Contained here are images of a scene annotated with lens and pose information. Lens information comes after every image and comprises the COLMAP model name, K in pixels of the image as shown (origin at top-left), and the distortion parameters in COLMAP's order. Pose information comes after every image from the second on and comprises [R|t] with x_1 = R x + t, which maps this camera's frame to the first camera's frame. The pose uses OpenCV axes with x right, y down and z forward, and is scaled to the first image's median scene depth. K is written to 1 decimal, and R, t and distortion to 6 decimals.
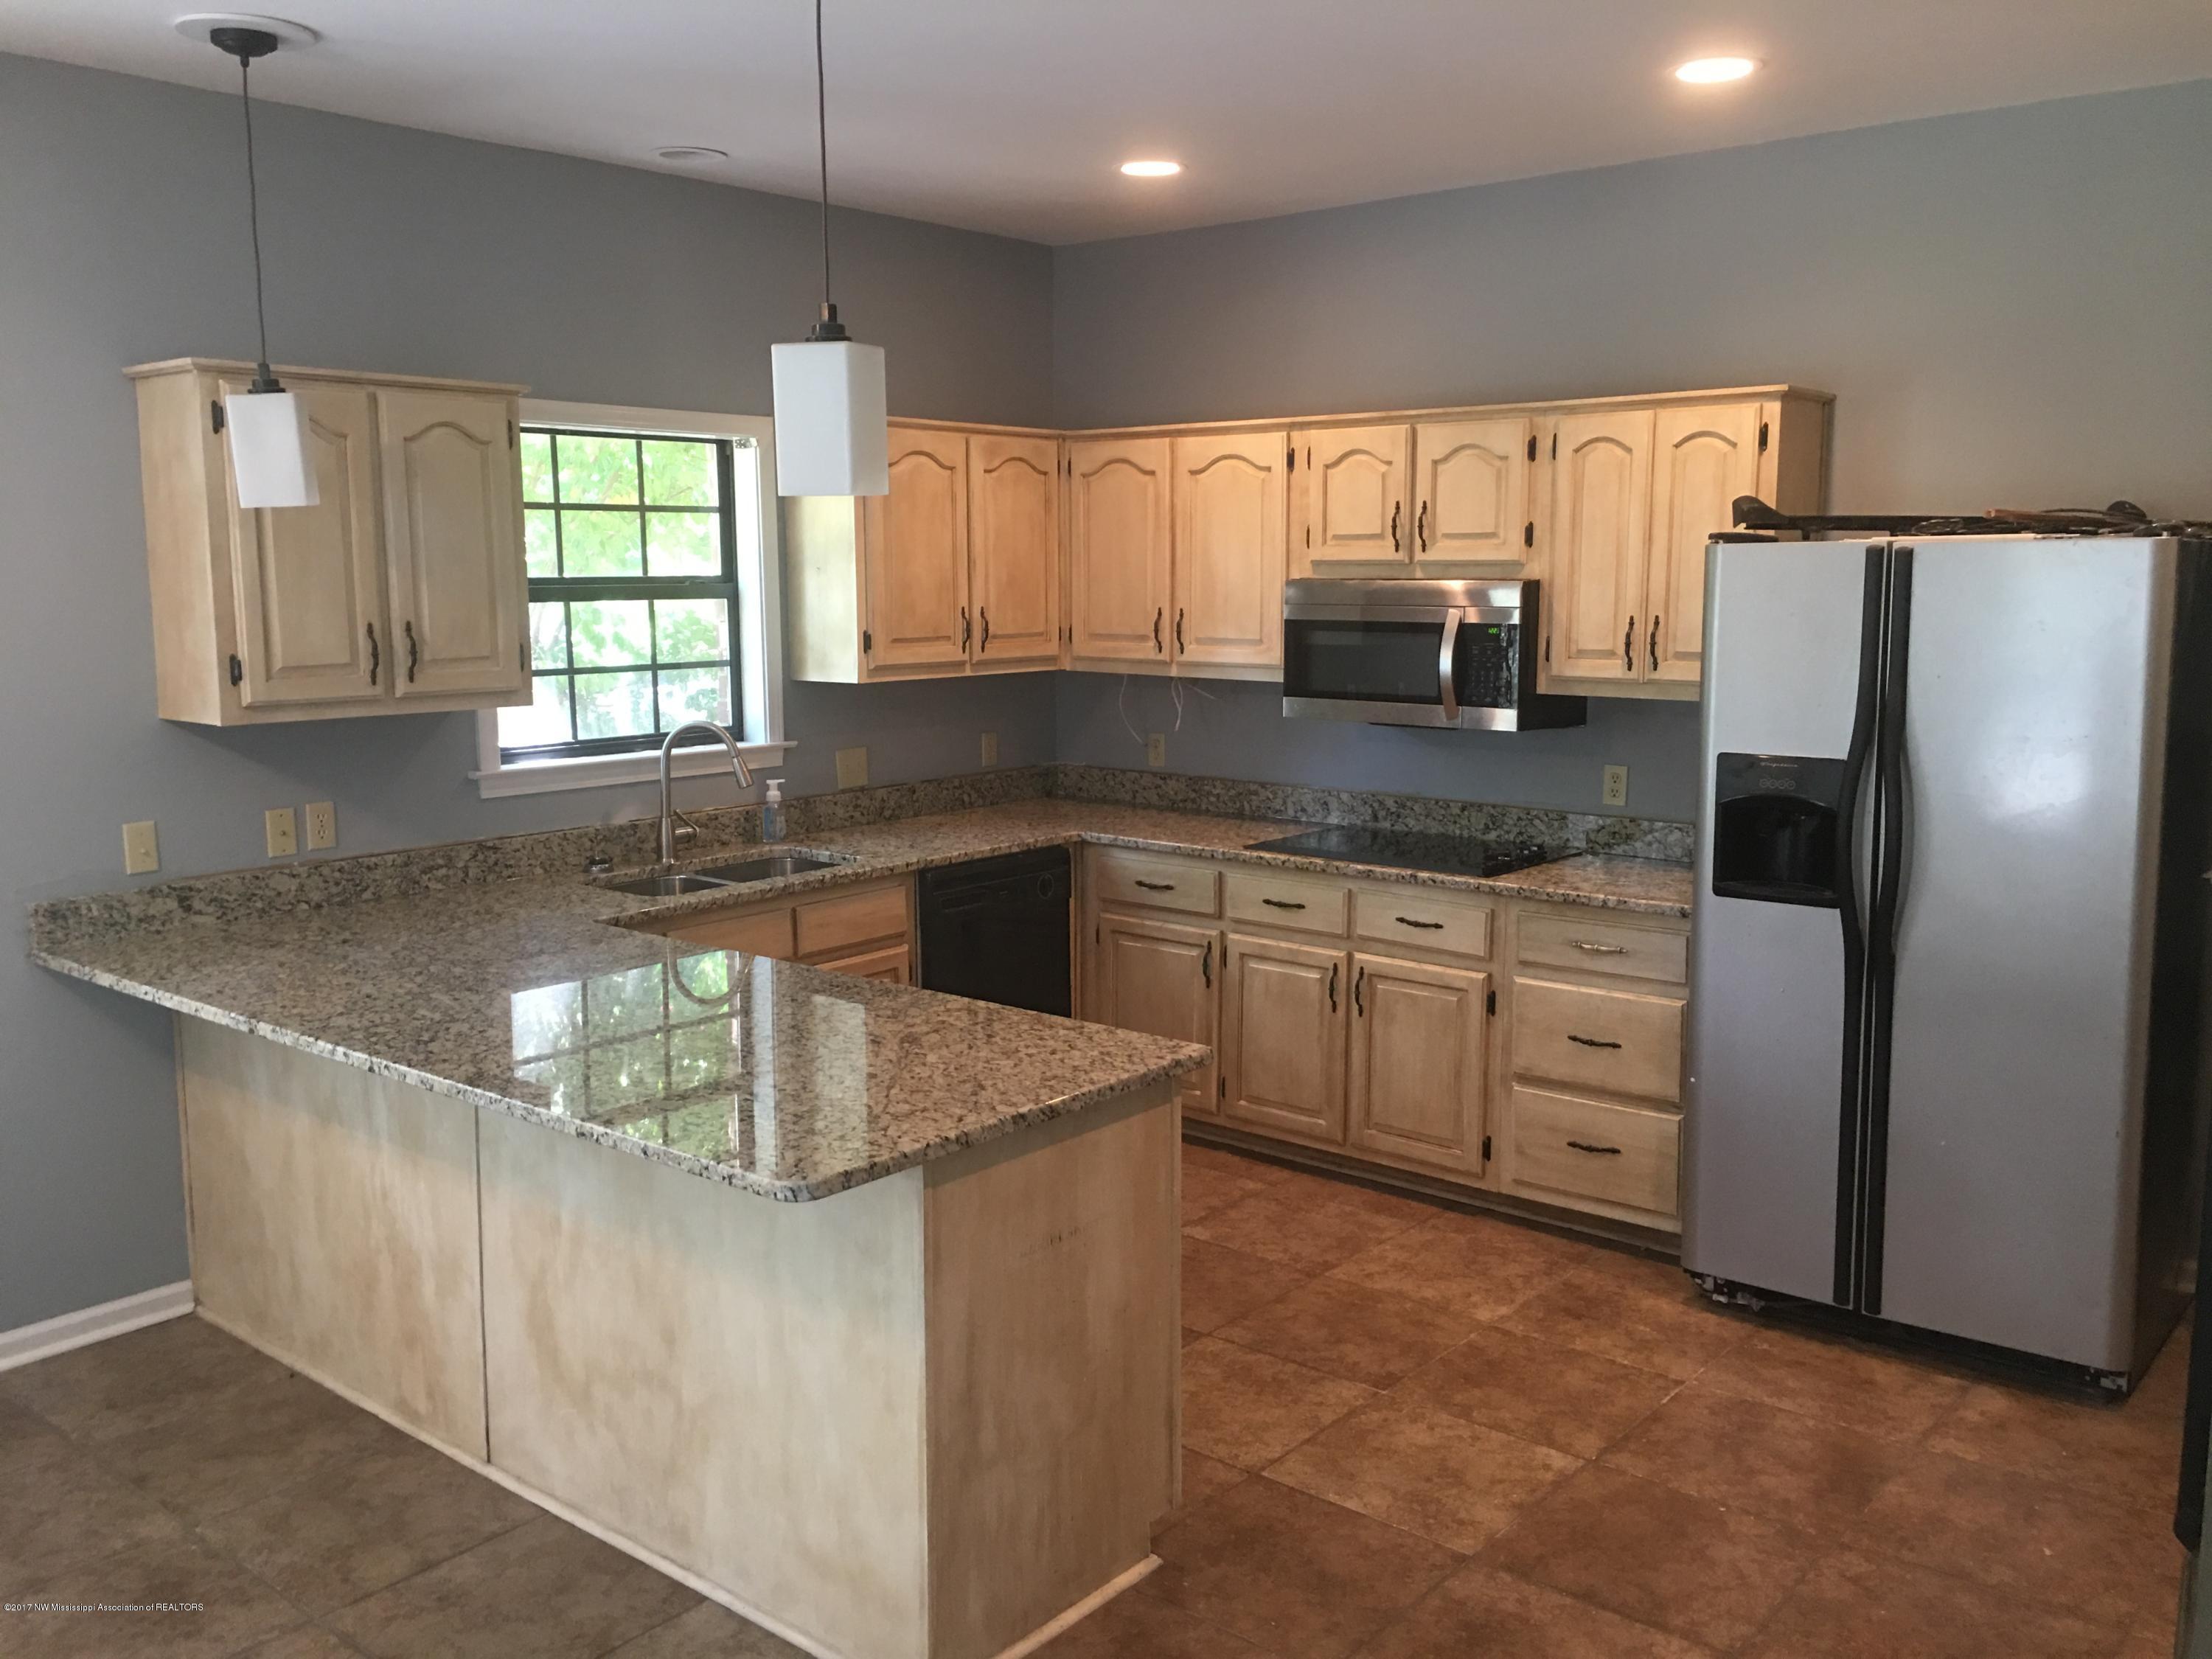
lens RADIAL K [[1862.2, 0, 1106.0], [0, 1862.2, 829.5], [0, 0, 1]] dist [0.006545, -0.004208]
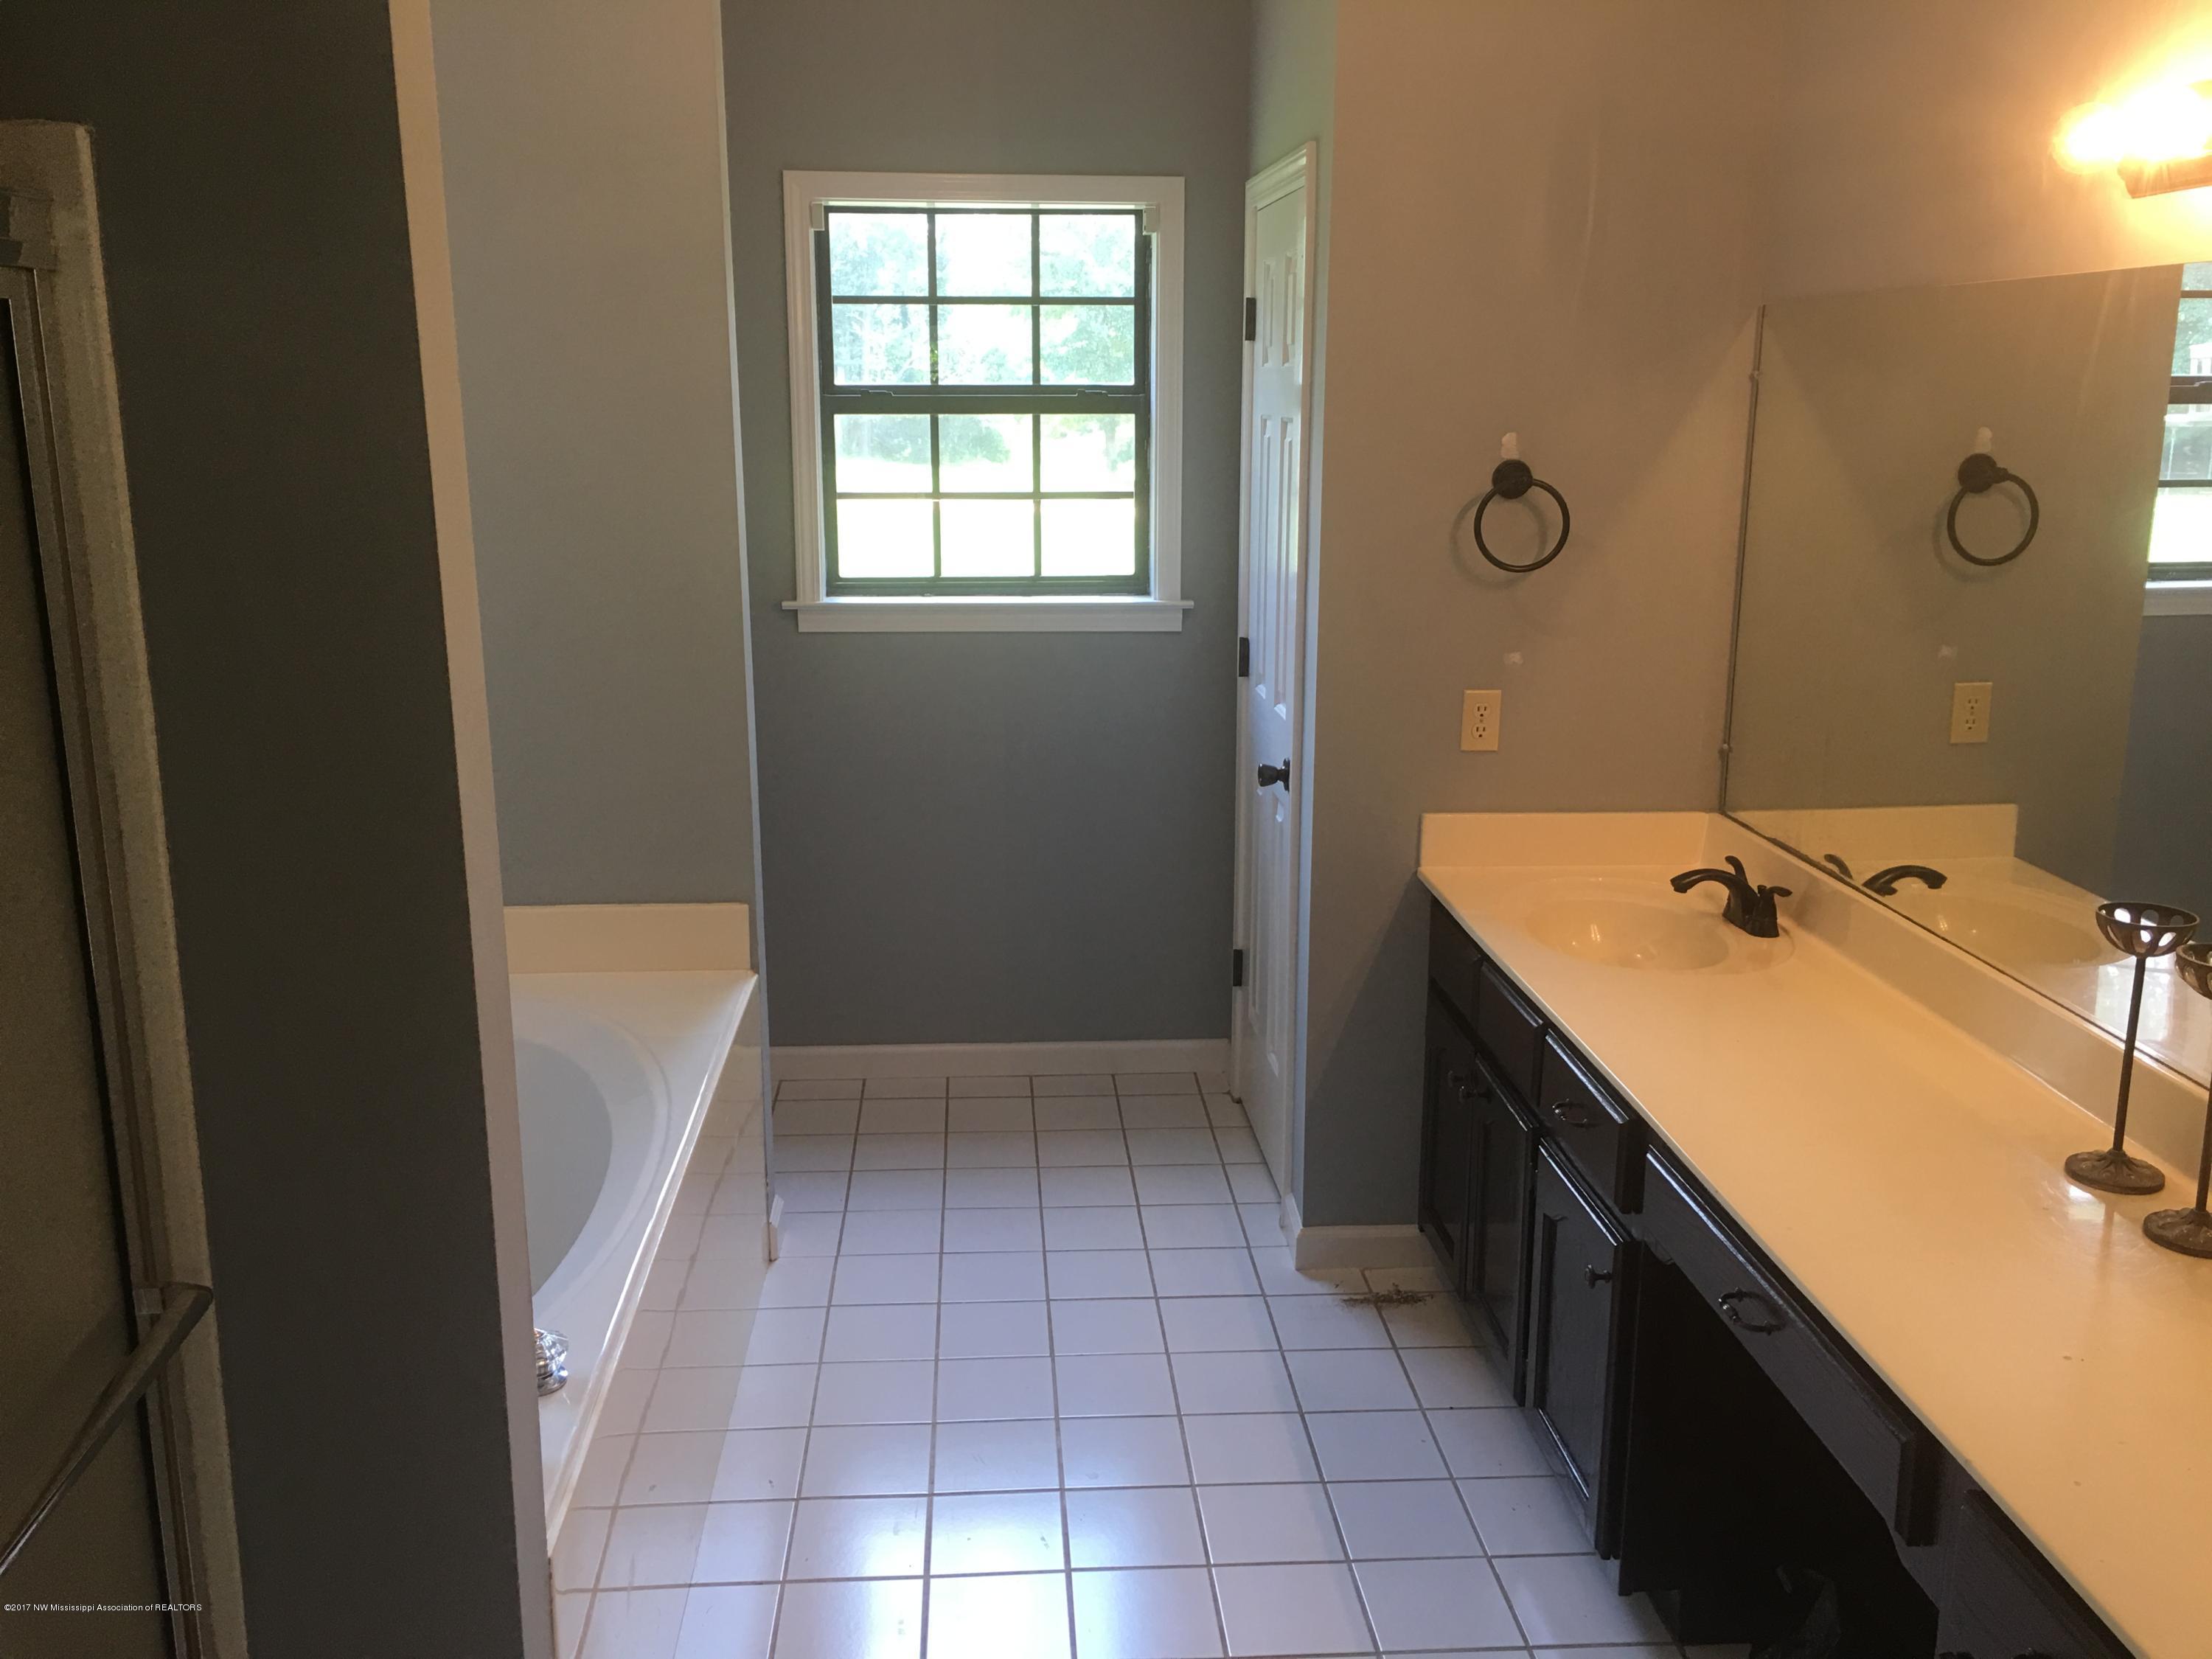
lens RADIAL K [[1862.2, 0, 1106.0], [0, 1862.2, 829.5], [0, 0, 1]] dist [0.006545, -0.004208]
pose [[0.684460, 0.184172, -0.705404, 0.399008], [-0.108972, 0.982541, 0.150792, -0.070703], [0.720860, -0.026342, 0.692579, 0.448870]]
